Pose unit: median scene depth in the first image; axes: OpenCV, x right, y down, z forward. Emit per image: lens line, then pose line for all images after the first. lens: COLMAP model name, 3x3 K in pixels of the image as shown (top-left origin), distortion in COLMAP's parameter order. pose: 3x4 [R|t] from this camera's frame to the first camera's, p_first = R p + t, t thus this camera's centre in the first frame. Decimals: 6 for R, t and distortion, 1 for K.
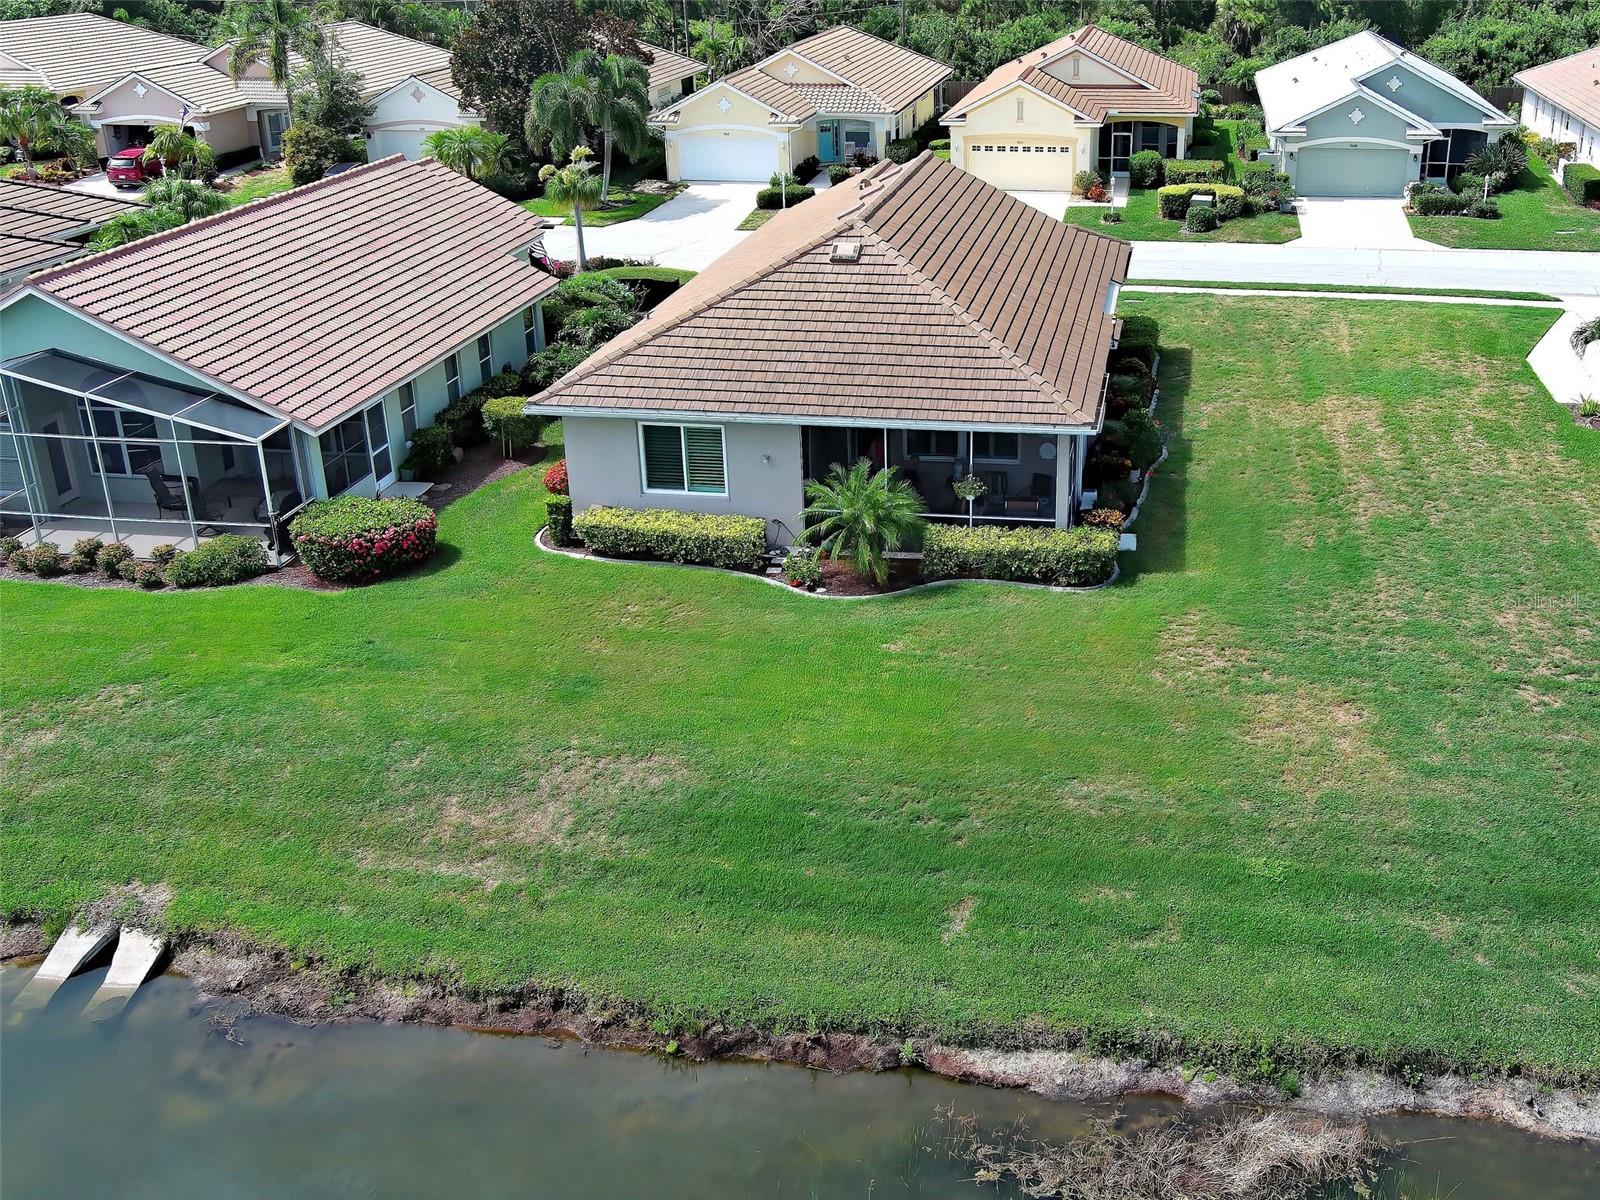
lens RADIAL K [[1670.7, 0, 794.1], [0, 1670.7, 601.8], [0, 0, 1]] dist [0.065718, -0.167011]
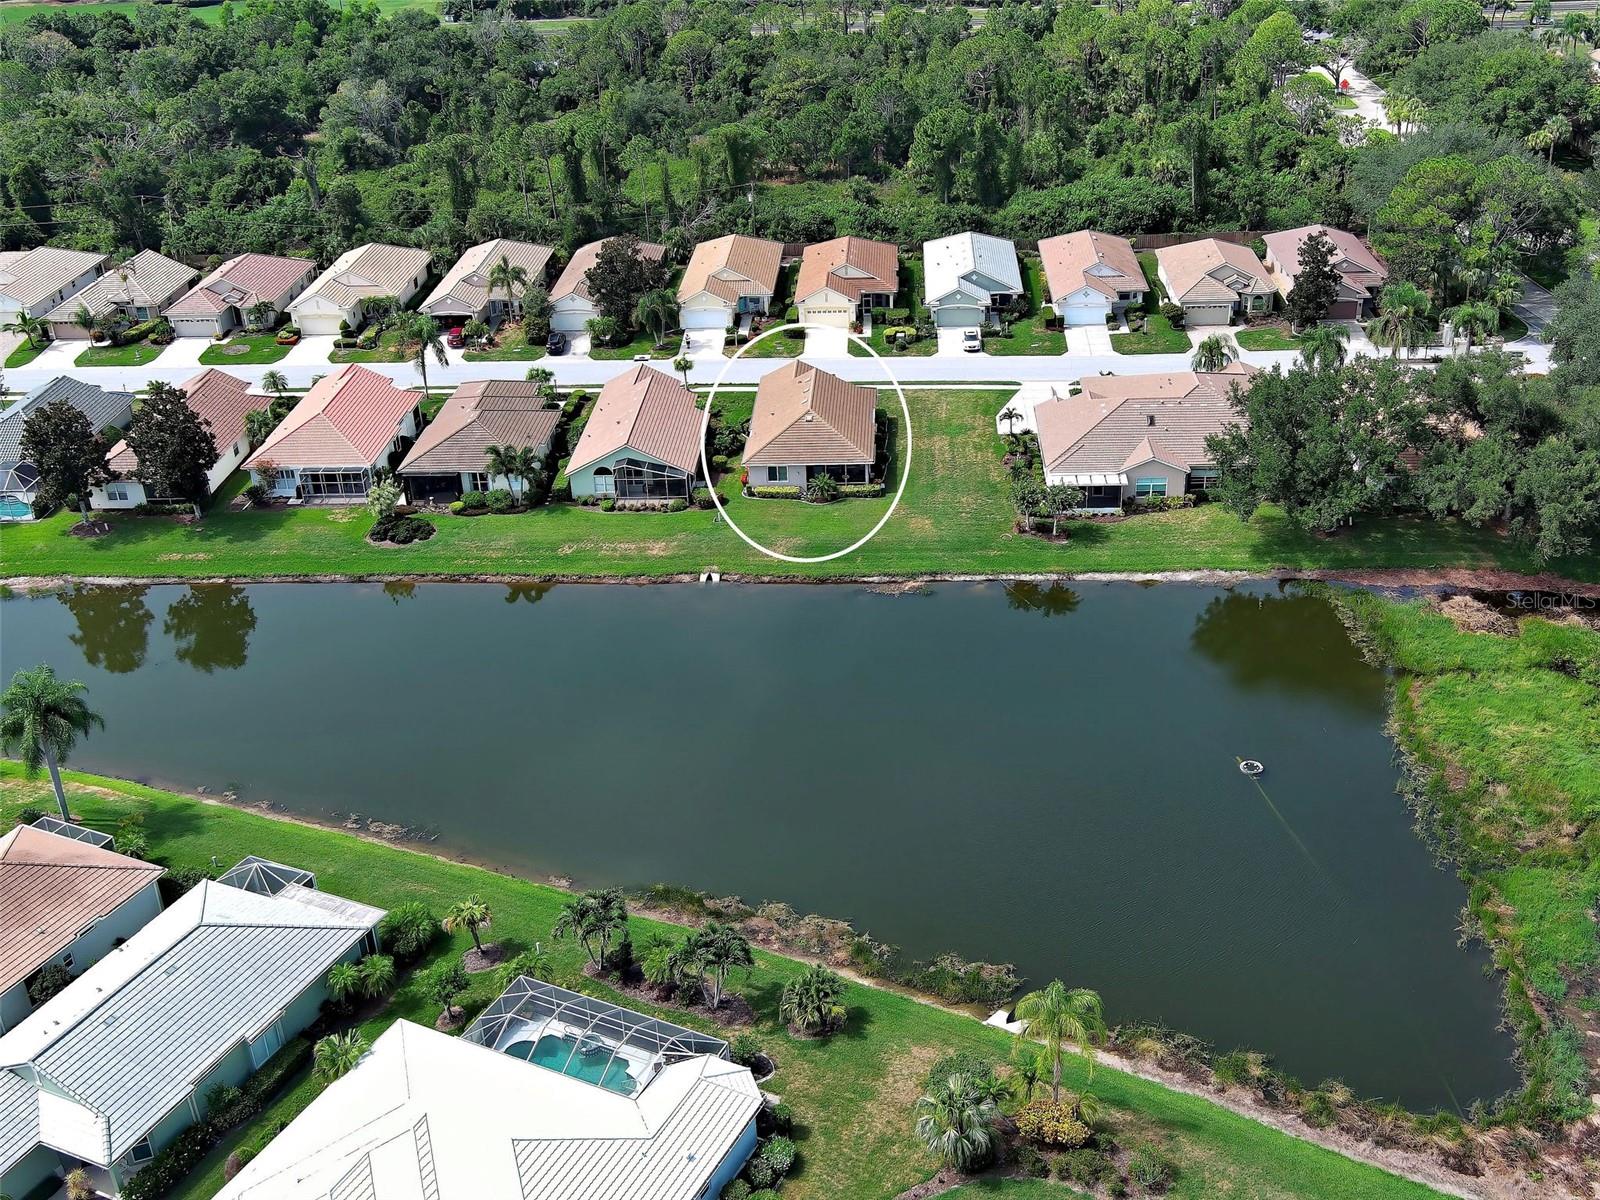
lens RADIAL K [[1670.7, 0, 794.1], [0, 1670.7, 601.8], [0, 0, 1]] dist [0.065718, -0.167011]
pose [[0.986952, -0.075483, 0.142227, -0.617321], [0.065678, 0.995209, 0.072420, -0.062919], [-0.147012, -0.062133, 0.987181, -3.020992]]
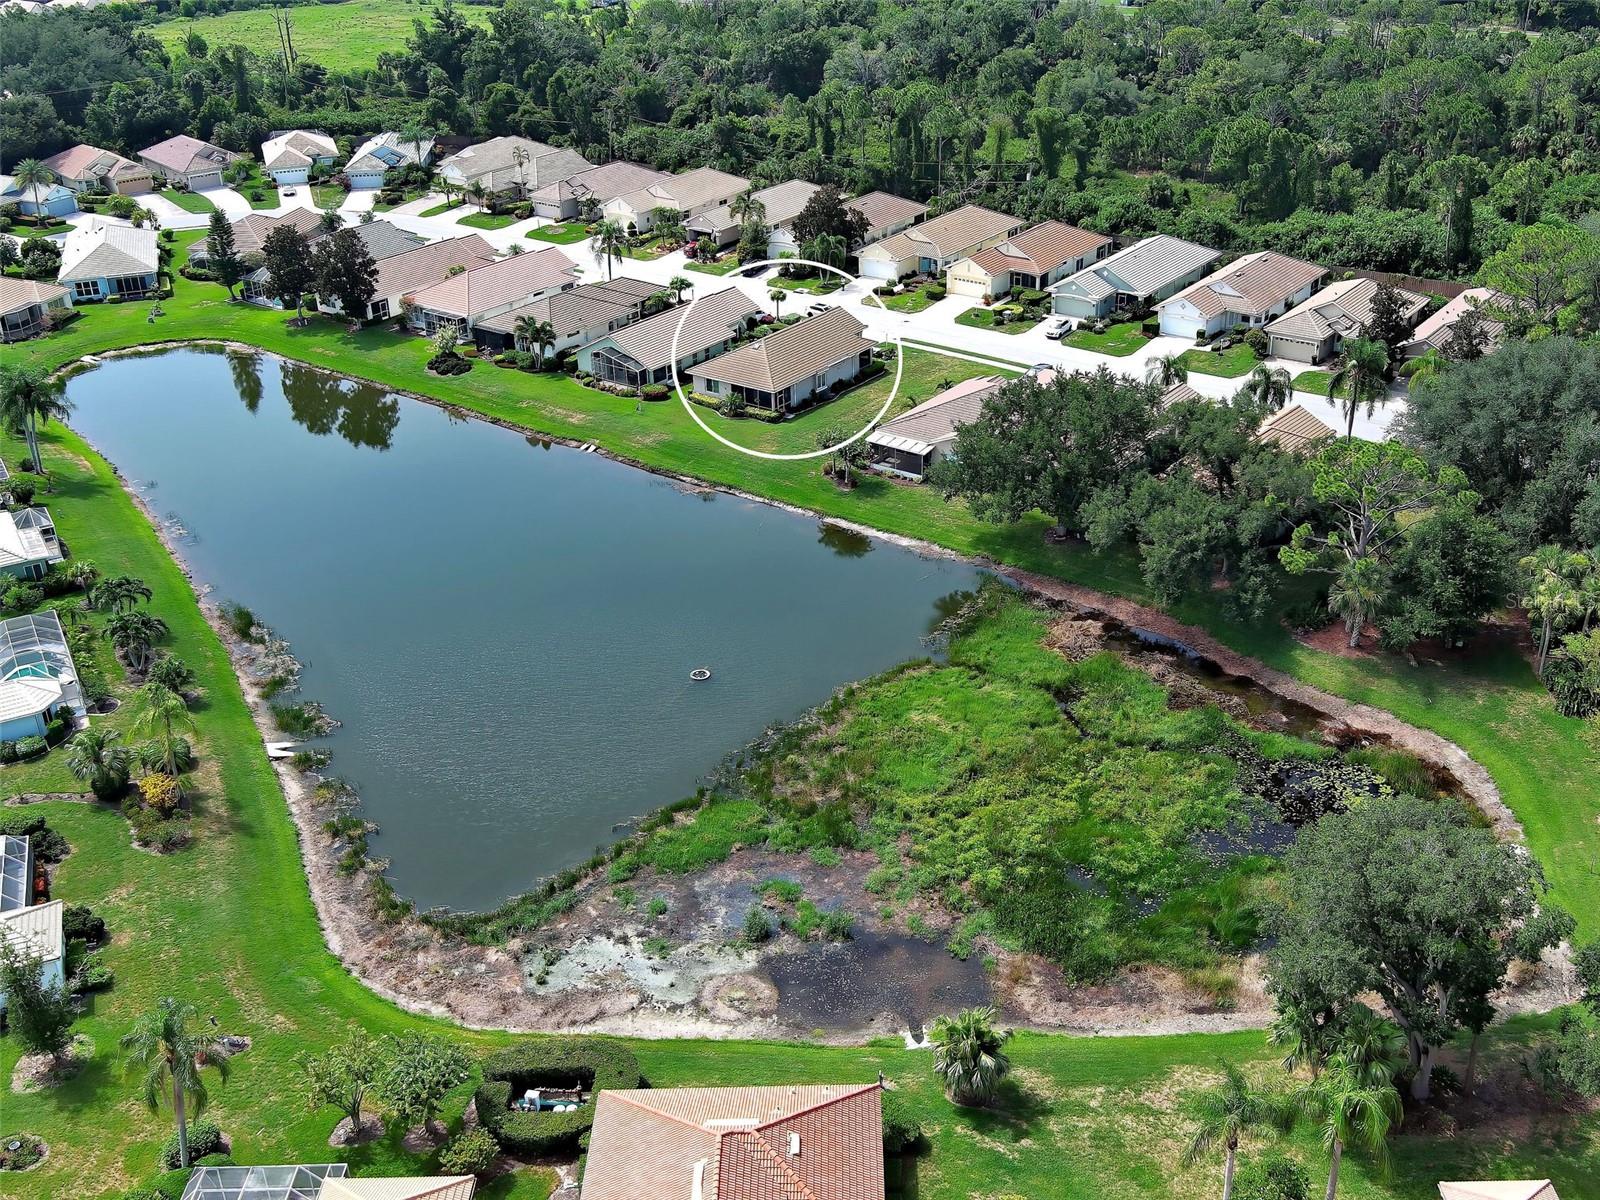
lens RADIAL K [[1670.7, 0, 794.1], [0, 1670.7, 601.8], [0, 0, 1]] dist [0.065718, -0.167011]
pose [[0.904351, 0.203215, -0.375303, 1.922005], [-0.177776, 0.978810, 0.101616, -0.005724], [0.388001, -0.025177, 0.921315, -3.140661]]
